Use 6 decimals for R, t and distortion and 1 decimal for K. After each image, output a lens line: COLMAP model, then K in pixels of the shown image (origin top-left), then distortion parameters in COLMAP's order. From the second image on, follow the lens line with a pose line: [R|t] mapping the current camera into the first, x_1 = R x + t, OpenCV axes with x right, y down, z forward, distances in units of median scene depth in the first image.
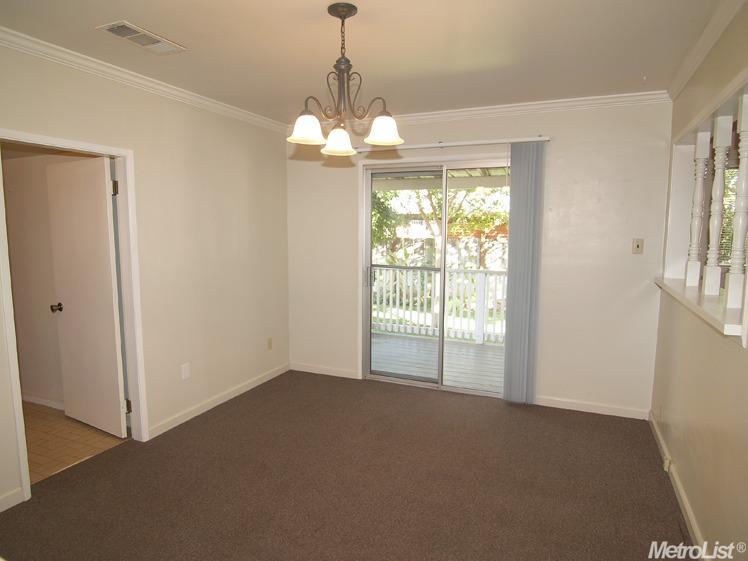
lens RADIAL K [[472.4, 0, 368.6], [0, 472.4, 278.7], [0, 0, 1]] dist [-0.028949, 0.001652]
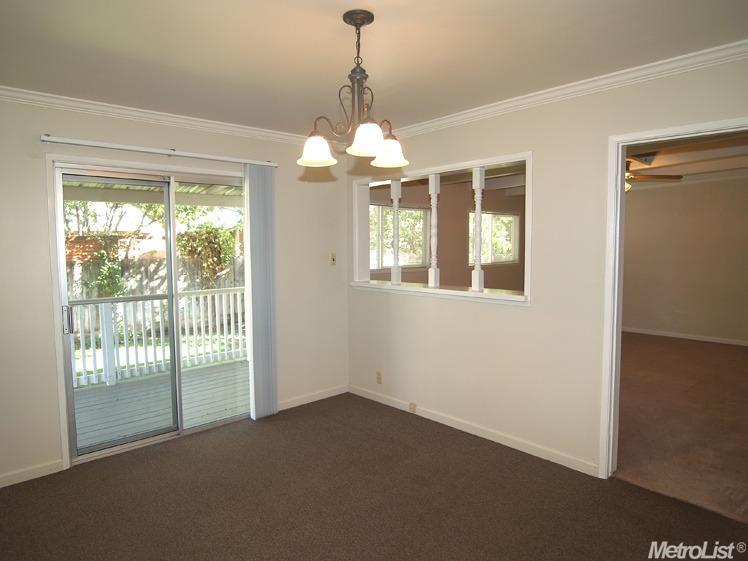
lens RADIAL K [[472.4, 0, 368.6], [0, 472.4, 278.7], [0, 0, 1]] dist [-0.028949, 0.001652]
pose [[0.408454, -0.073127, 0.909845, -0.884751], [0.110026, 0.993462, 0.030454, -0.071631], [-0.906123, 0.087668, 0.413829, 0.595461]]
